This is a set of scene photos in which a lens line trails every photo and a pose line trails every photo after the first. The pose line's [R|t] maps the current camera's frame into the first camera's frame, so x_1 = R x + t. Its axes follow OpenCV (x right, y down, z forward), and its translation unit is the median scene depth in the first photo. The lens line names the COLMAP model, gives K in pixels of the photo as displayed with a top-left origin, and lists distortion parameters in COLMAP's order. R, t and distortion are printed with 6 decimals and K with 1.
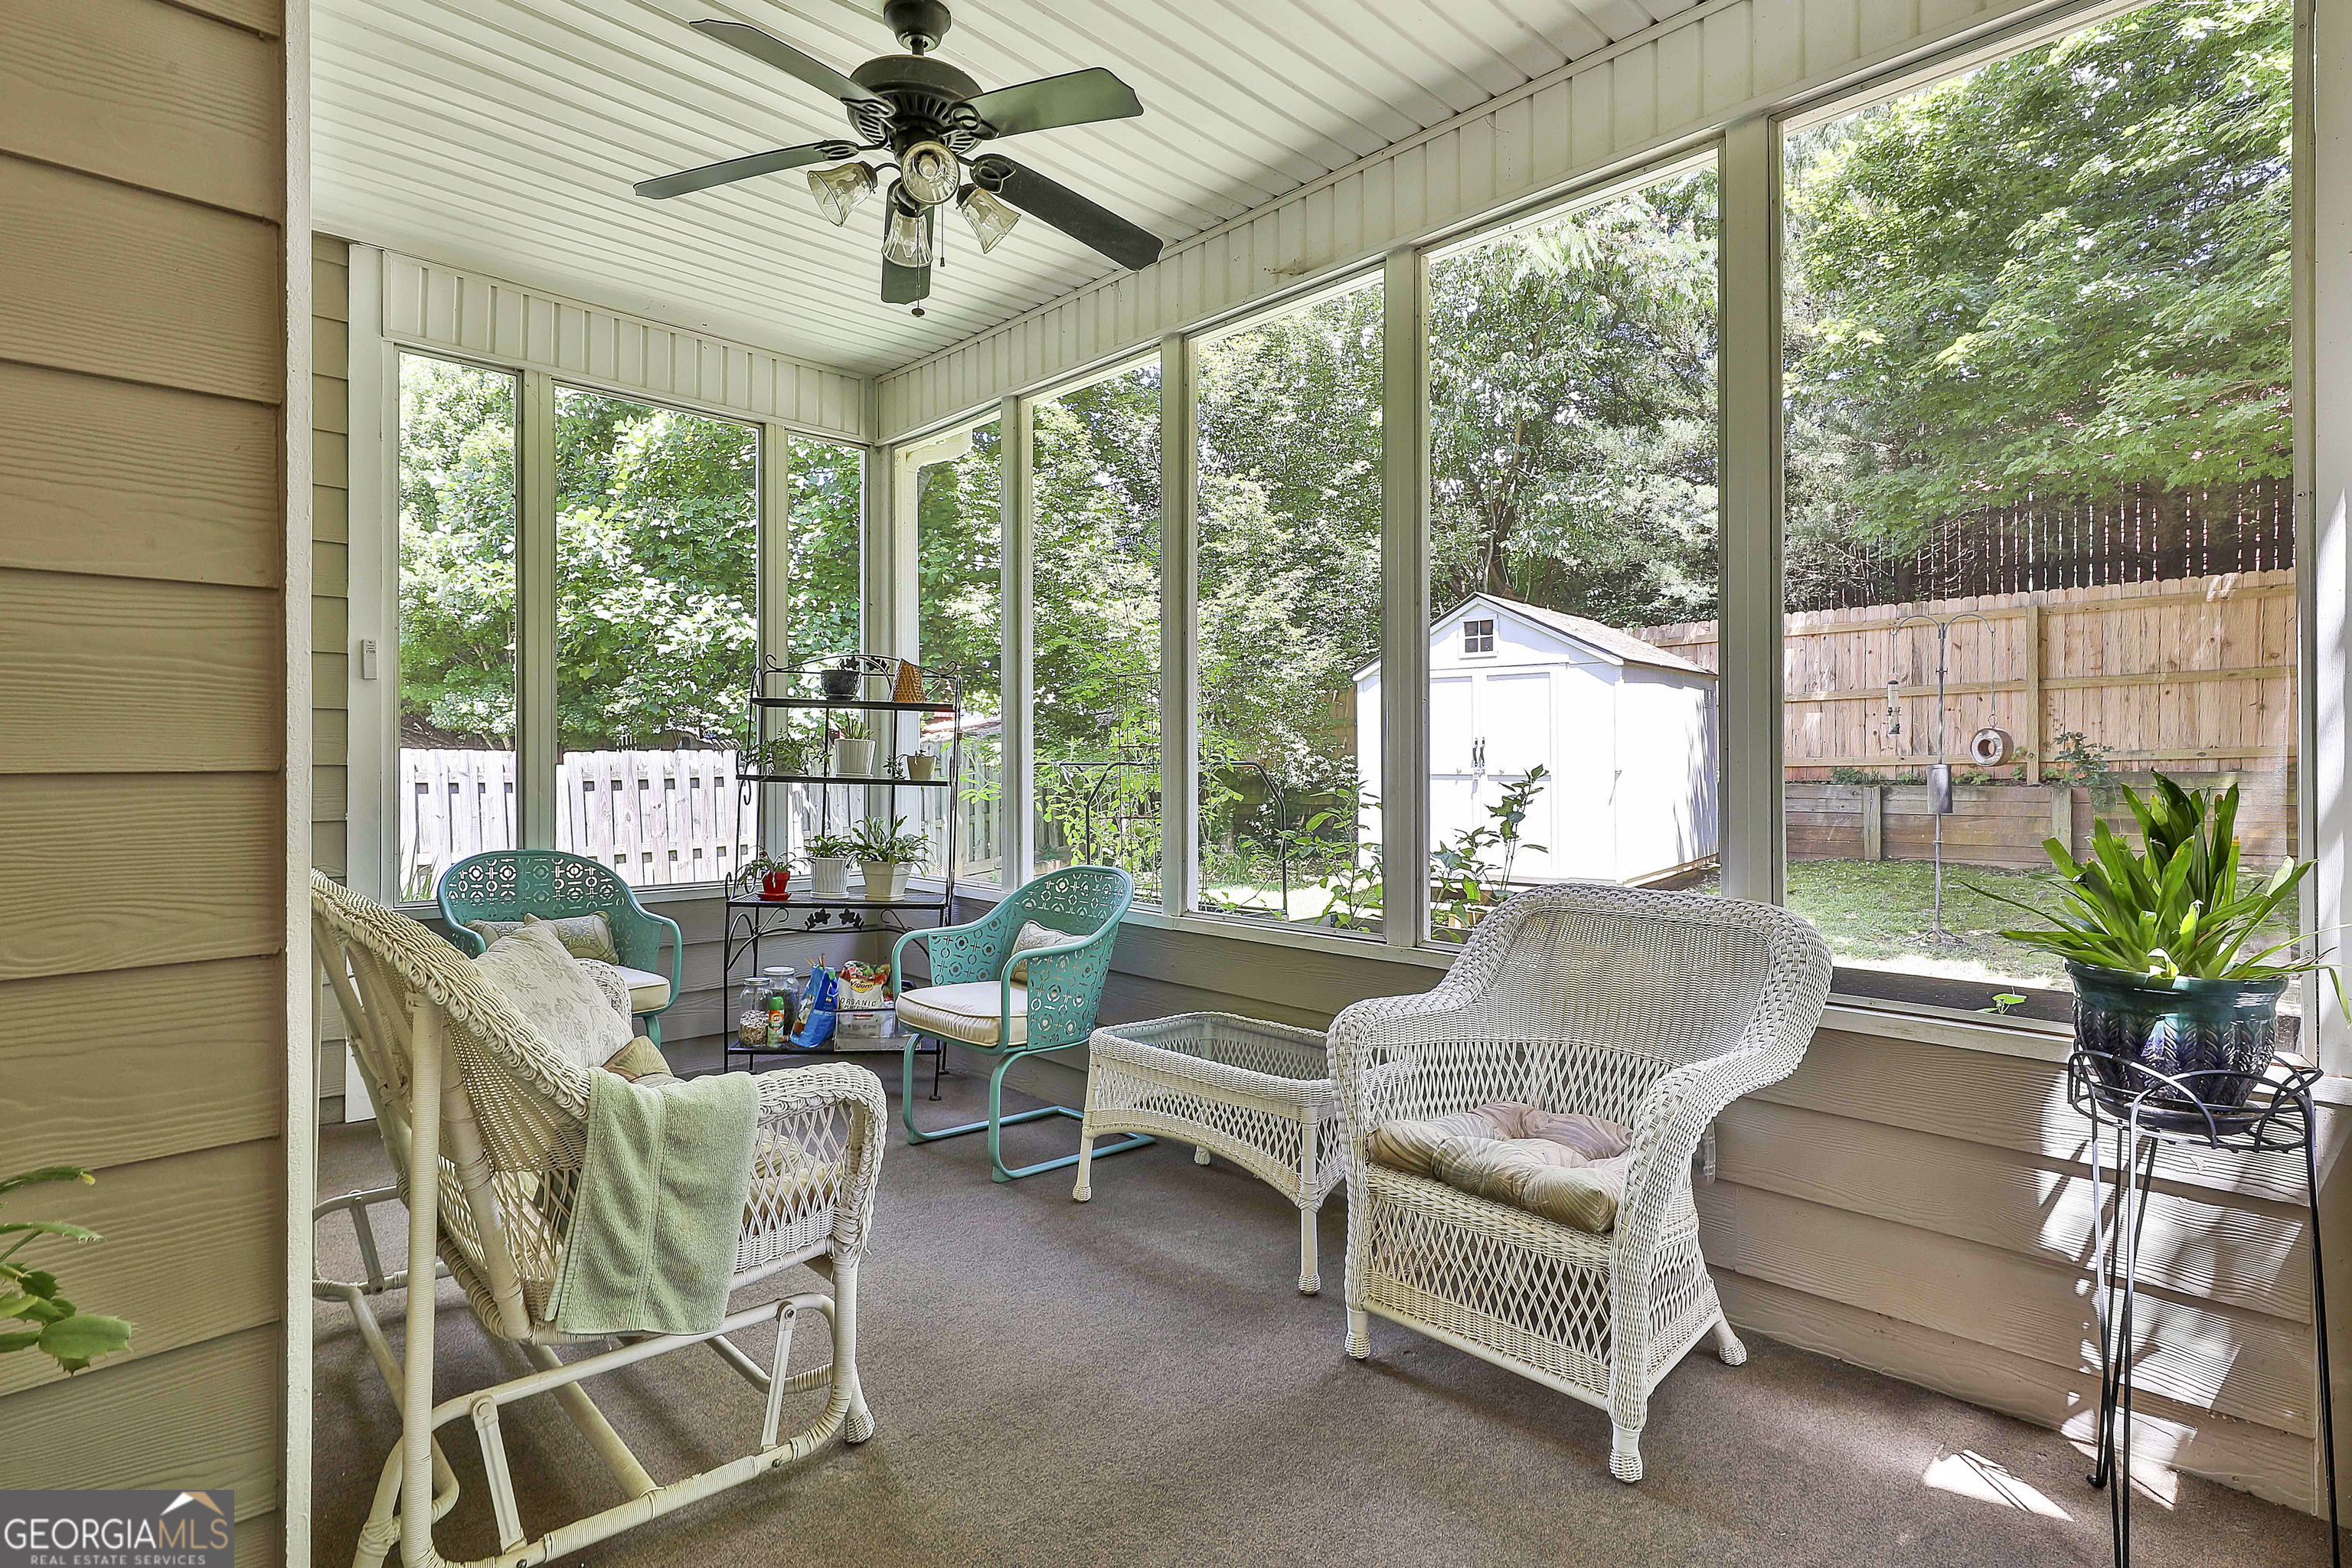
lens RADIAL K [[1135.3, 0, 1176.1], [0, 1135.3, 735.1], [0, 0, 1]] dist [-0.005604, 0.004561]
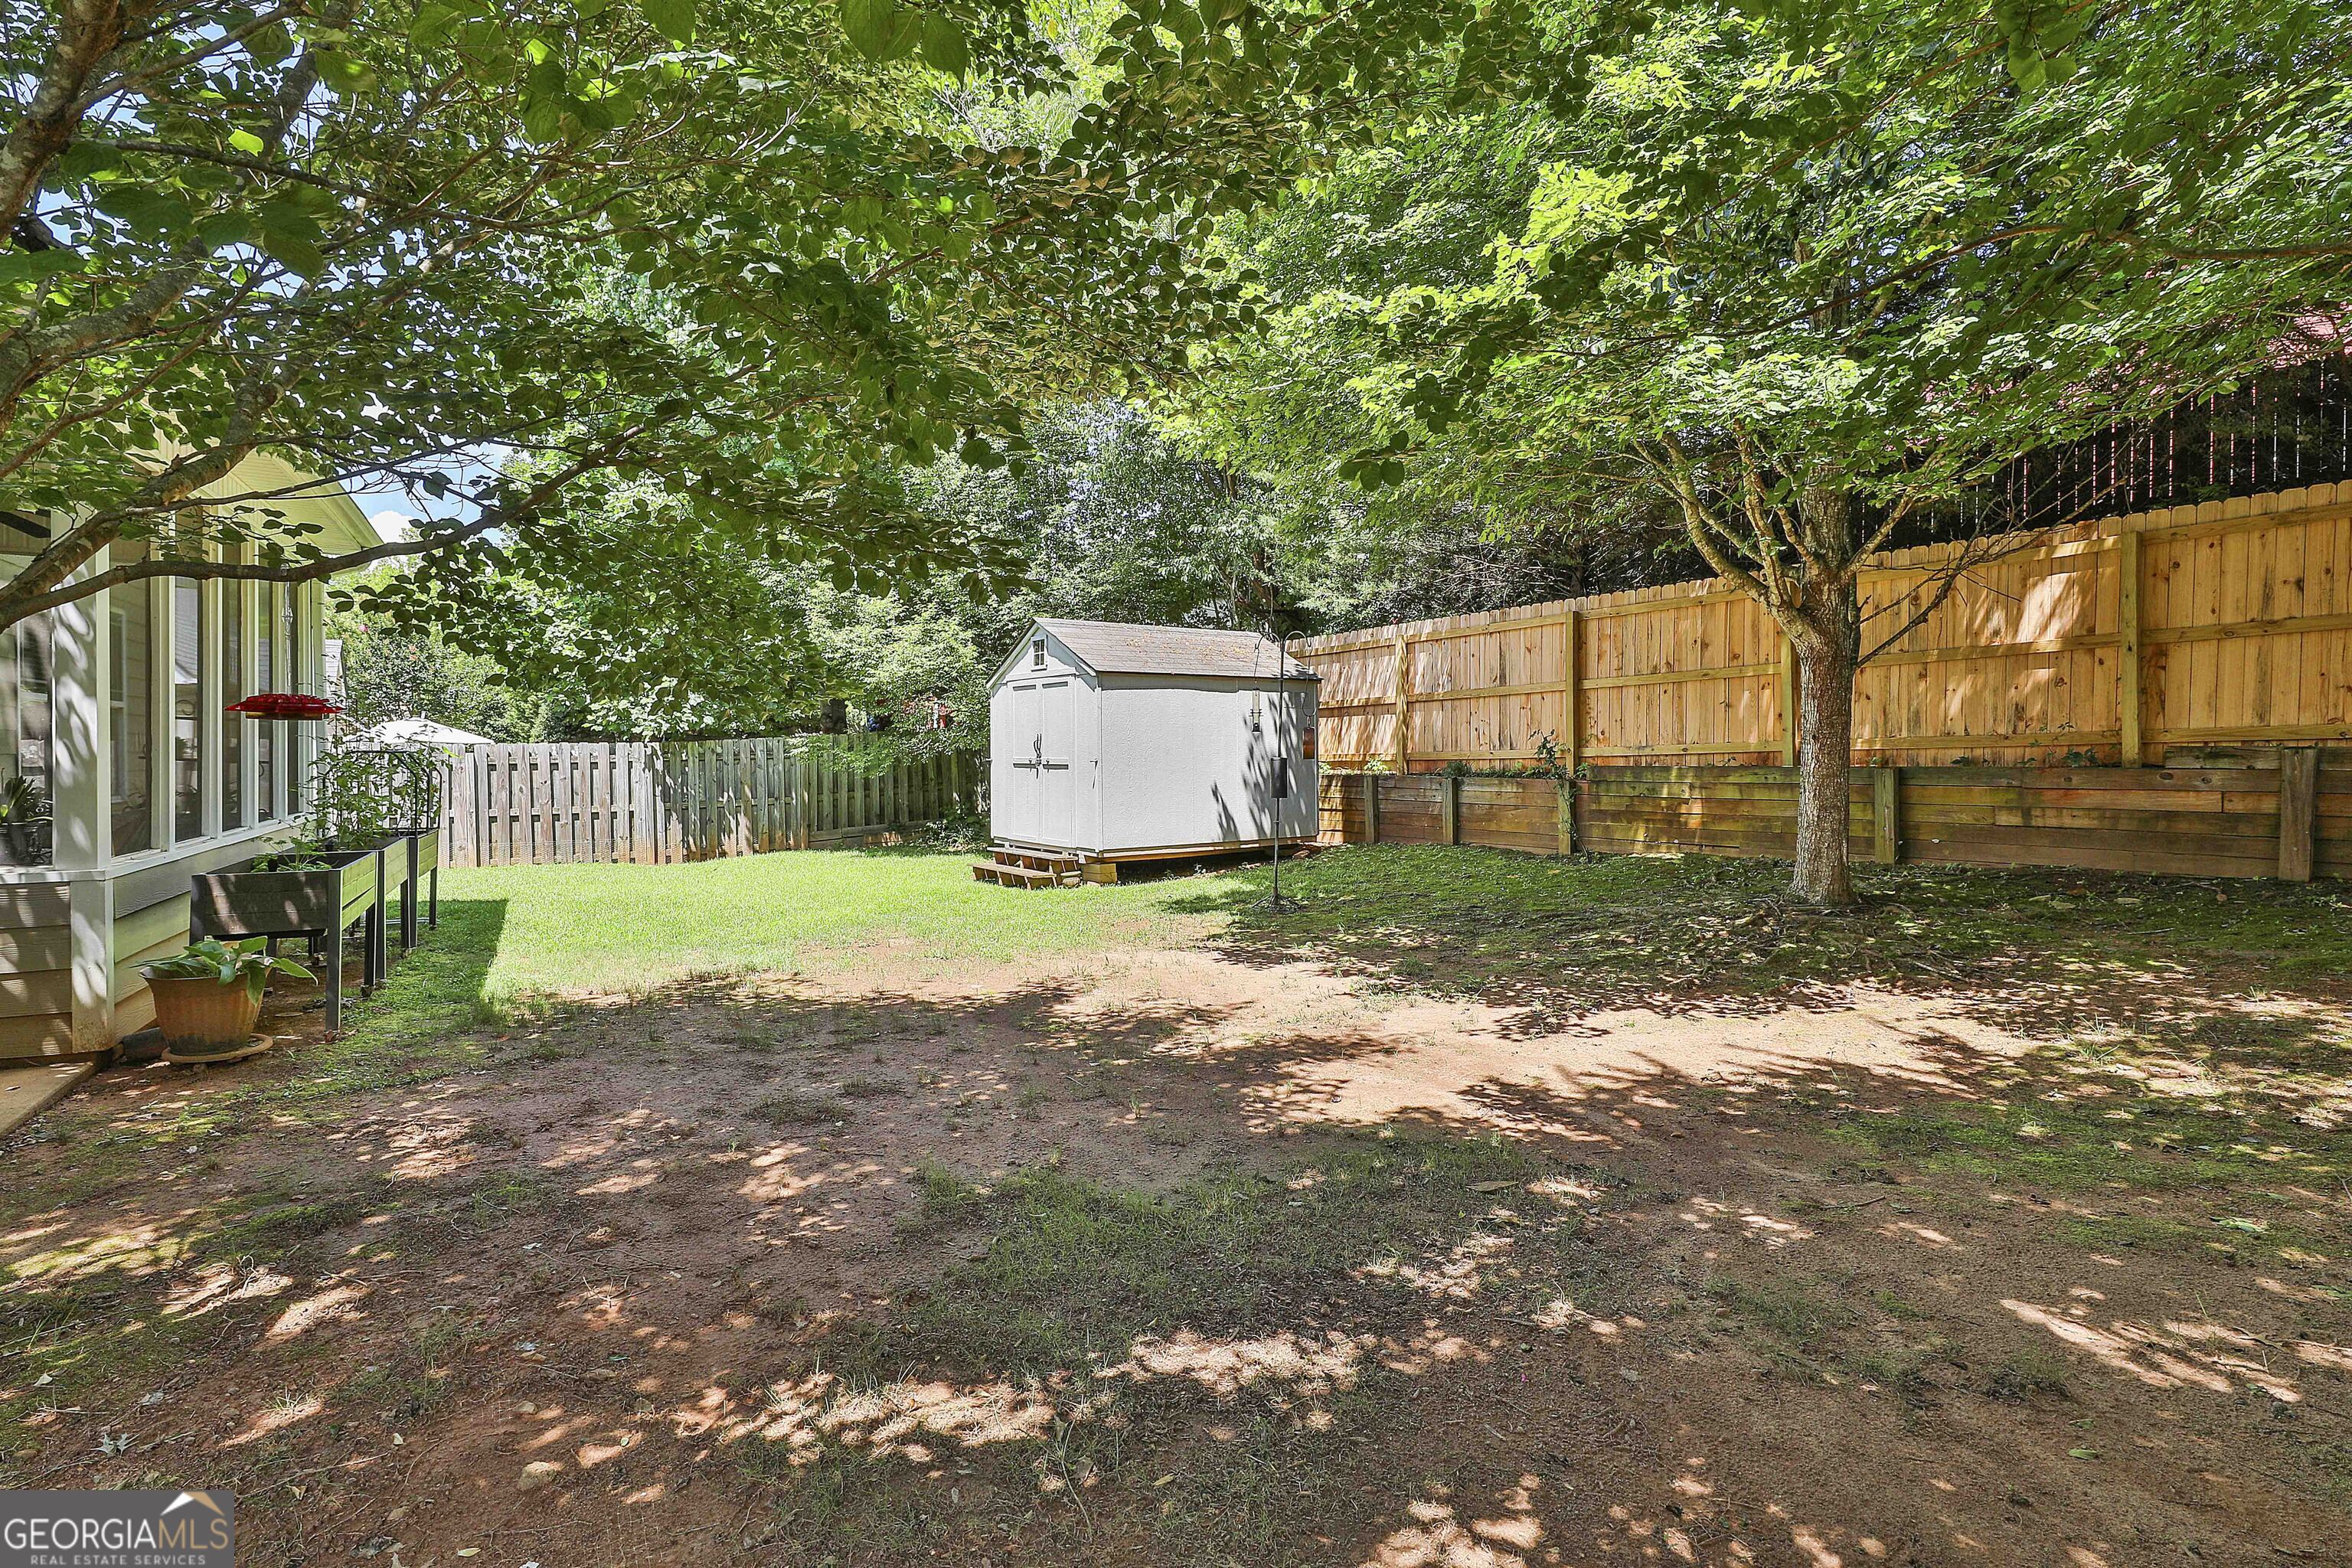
lens RADIAL K [[1135.3, 0, 1176.1], [0, 1135.3, 735.1], [0, 0, 1]] dist [-0.005604, 0.004561]
pose [[0.959267, 0.000172, -0.282500, 0.701520], [0.001579, 0.999981, 0.005971, -0.004038], [0.282495, -0.006174, 0.959249, -0.140074]]
